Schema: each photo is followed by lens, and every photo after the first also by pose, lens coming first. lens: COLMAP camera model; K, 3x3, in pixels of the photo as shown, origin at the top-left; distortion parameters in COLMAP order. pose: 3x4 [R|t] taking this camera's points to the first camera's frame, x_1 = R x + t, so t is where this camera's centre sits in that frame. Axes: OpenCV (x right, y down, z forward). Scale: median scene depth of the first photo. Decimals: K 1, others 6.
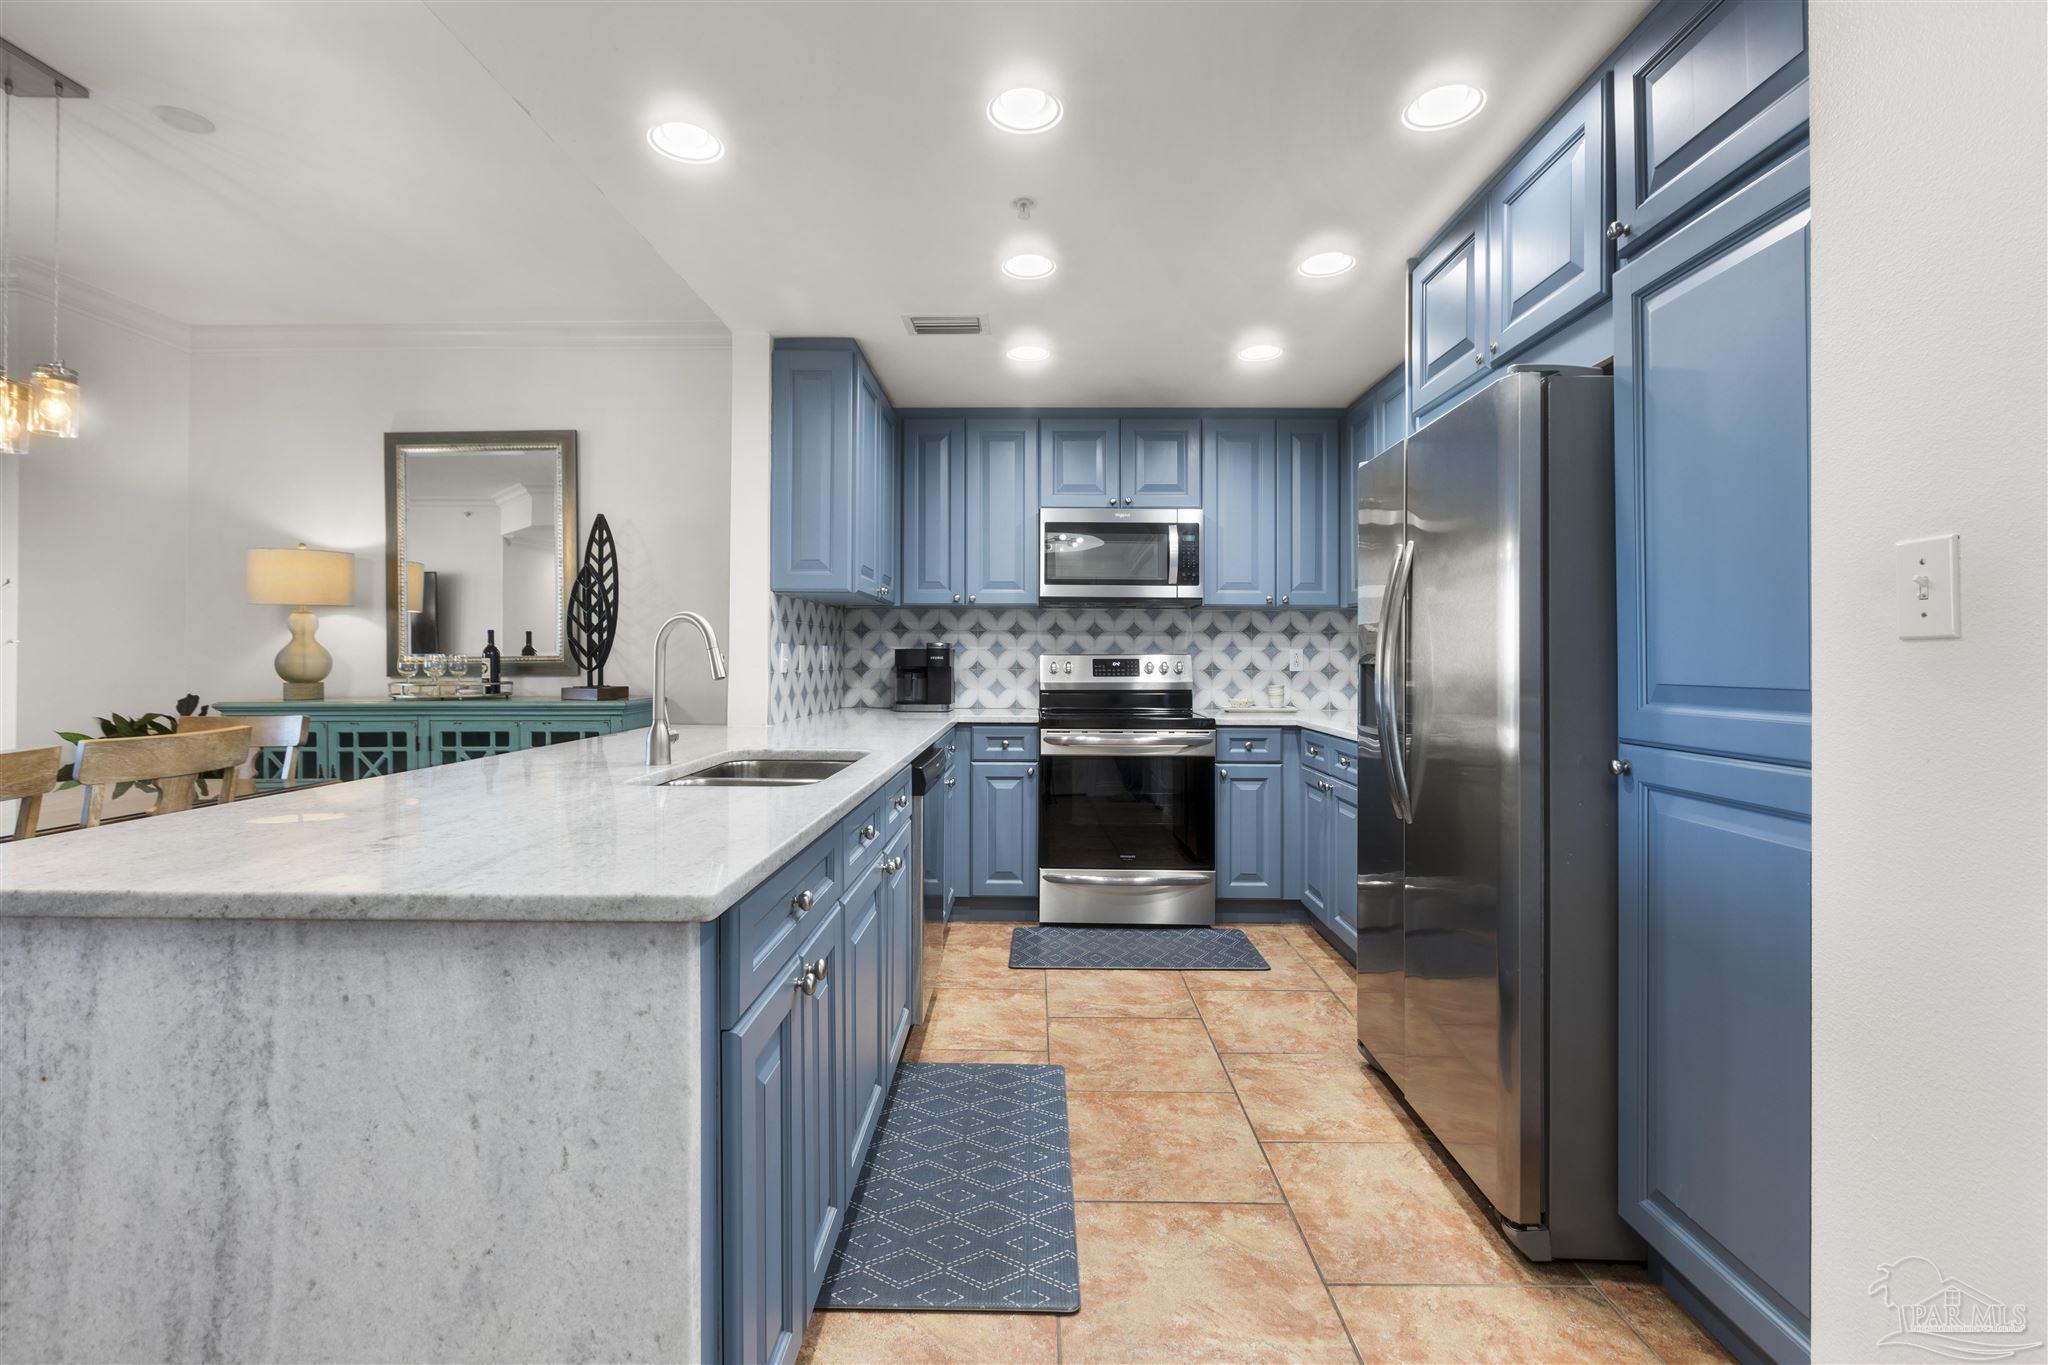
lens RADIAL K [[922.4, 0, 1021.4], [0, 922.4, 697.8], [0, 0, 1]] dist [0.001001, 0.000868]
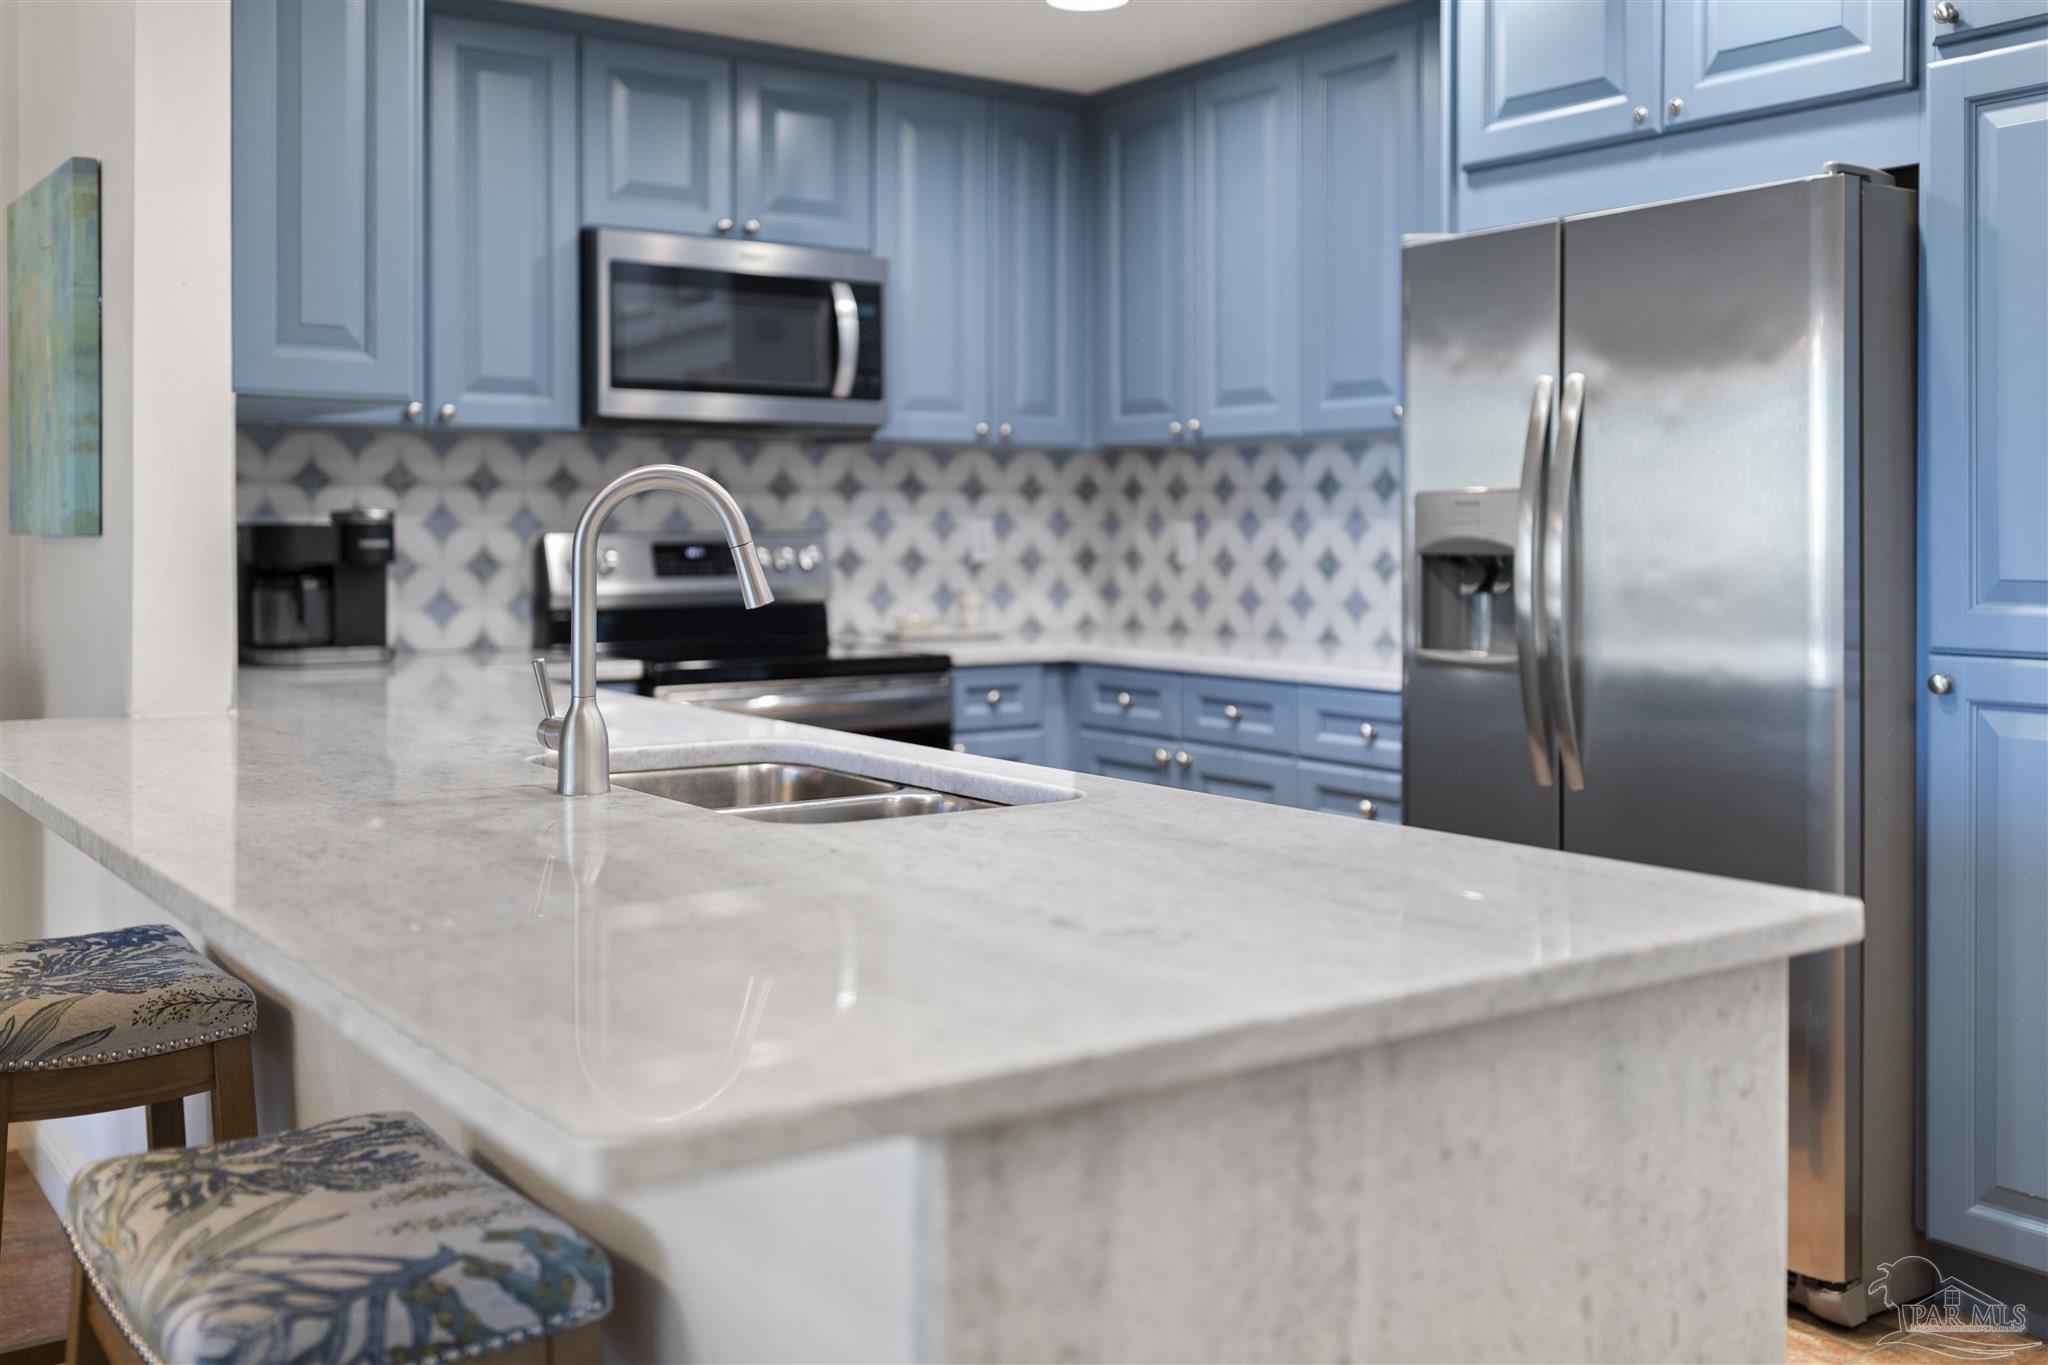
lens RADIAL K [[2030.1, 0, 1022.4], [0, 2030.1, 675.5], [0, 0, 1]] dist [0.003932, 0.000000]
pose [[0.796477, -0.048228, 0.602742, -1.025241], [0.028688, 0.998706, 0.042002, -0.028349], [-0.603988, -0.016162, 0.796830, 0.071730]]
